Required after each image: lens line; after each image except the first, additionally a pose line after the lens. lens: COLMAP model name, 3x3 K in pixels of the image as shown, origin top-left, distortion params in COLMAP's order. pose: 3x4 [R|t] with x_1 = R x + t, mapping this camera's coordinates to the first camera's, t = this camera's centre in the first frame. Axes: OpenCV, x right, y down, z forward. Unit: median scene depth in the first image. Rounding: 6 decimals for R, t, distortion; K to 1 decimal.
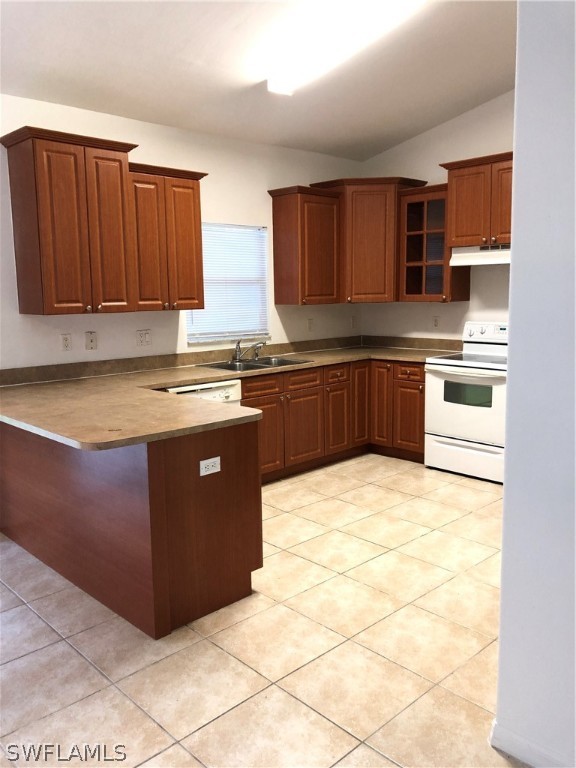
lens RADIAL K [[627.7, 0, 288.0], [0, 627.7, 384.0], [0, 0, 1]] dist [0.038743, -0.003947]
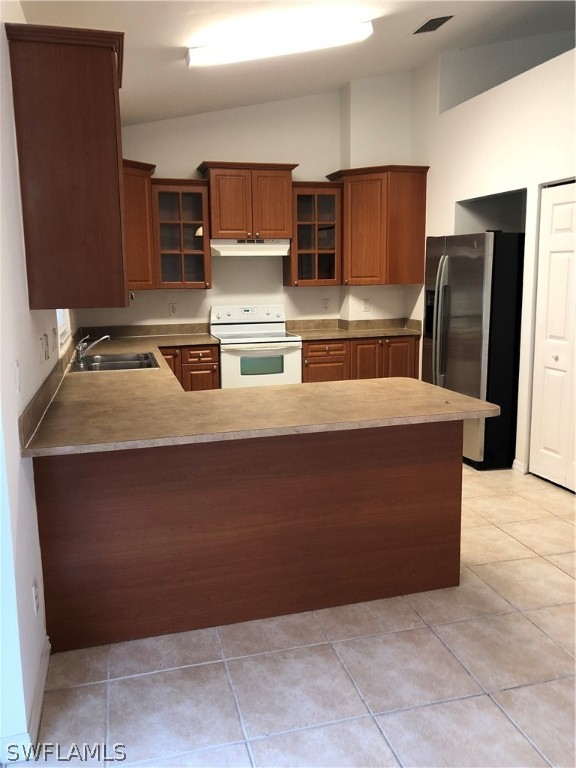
lens RADIAL K [[627.7, 0, 288.0], [0, 627.7, 384.0], [0, 0, 1]] dist [0.038743, -0.003947]
pose [[0.464426, -0.142312, 0.874103, -0.731910], [0.136248, 0.986735, 0.088259, -0.047798], [-0.875069, 0.078104, 0.477655, 0.406686]]
